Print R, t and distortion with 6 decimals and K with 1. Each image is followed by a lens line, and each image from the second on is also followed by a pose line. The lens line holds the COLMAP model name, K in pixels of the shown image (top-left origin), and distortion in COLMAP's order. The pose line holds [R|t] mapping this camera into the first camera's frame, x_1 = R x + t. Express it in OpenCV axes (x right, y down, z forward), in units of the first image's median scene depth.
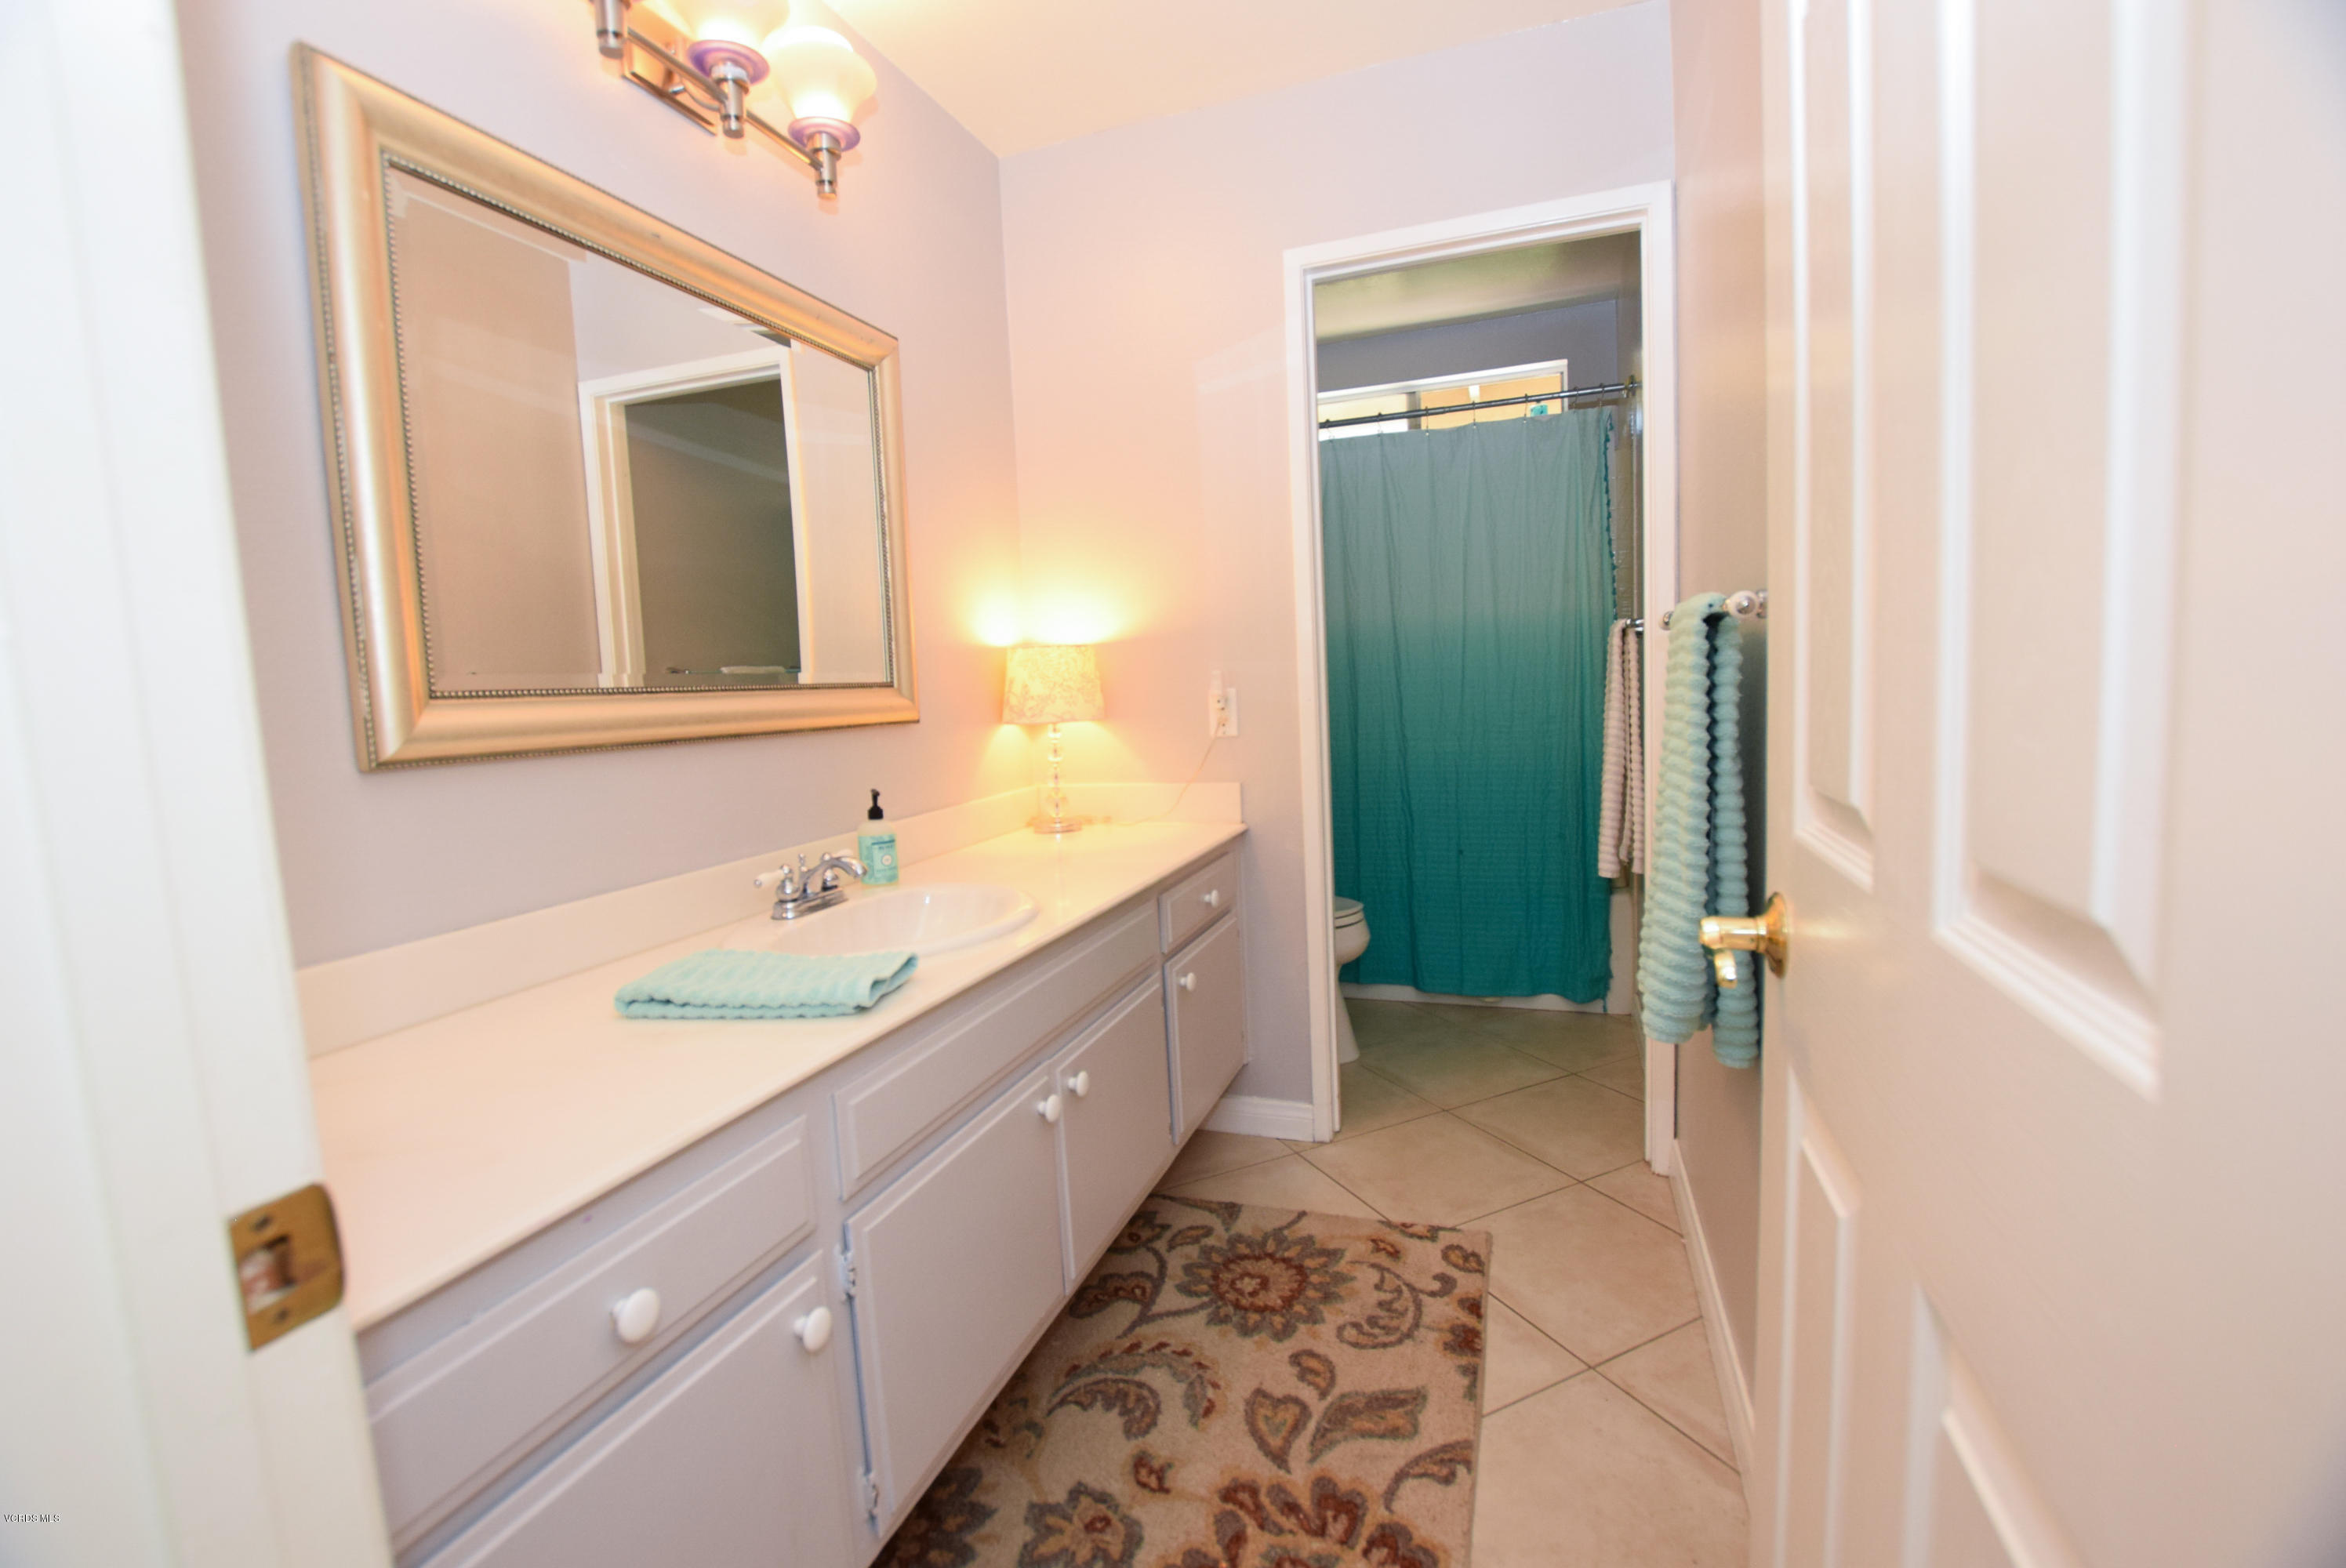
lens RADIAL K [[1039.2, 0, 1172.2], [0, 1039.2, 762.7], [0, 0, 1]] dist [-0.047943, -0.000463]
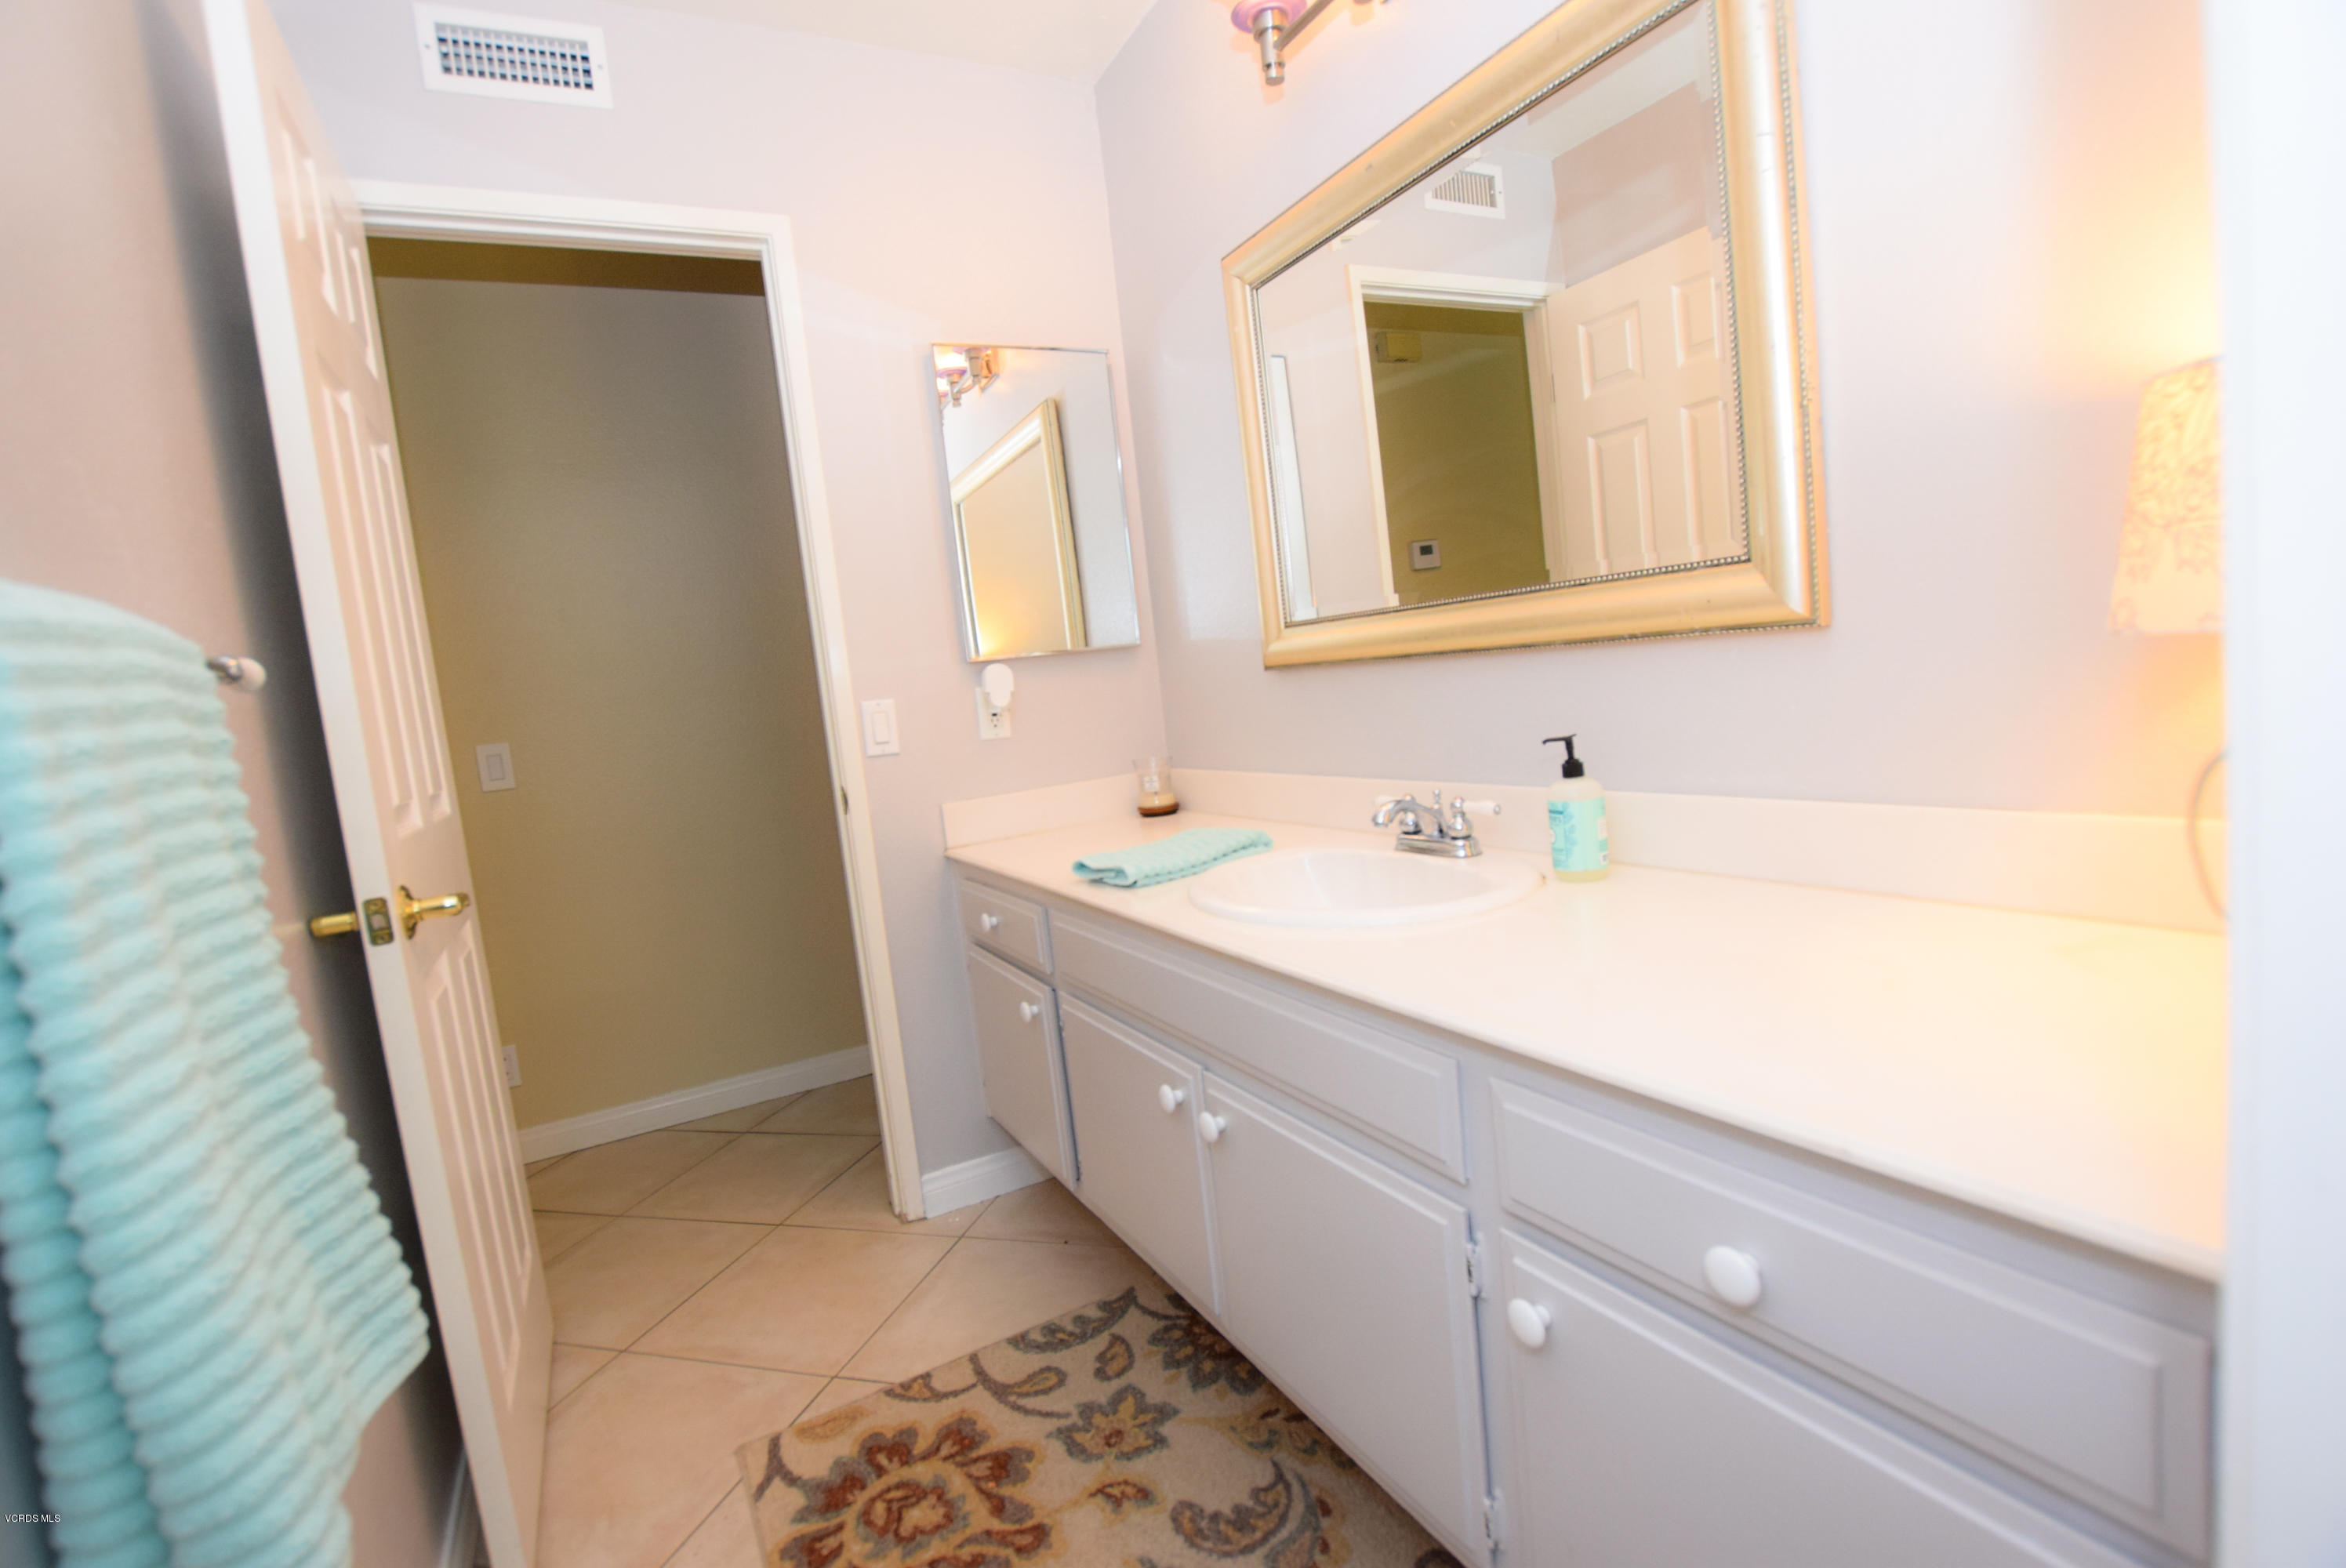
lens RADIAL K [[1039.2, 0, 1171.2], [0, 1039.2, 793.4], [0, 0, 1]] dist [-0.047943, -0.000463]
pose [[-0.659280, 0.196302, -0.725821, 0.499033], [0.073047, 0.977474, 0.198013, -0.115877], [0.748341, 0.077527, -0.658768, 1.584495]]
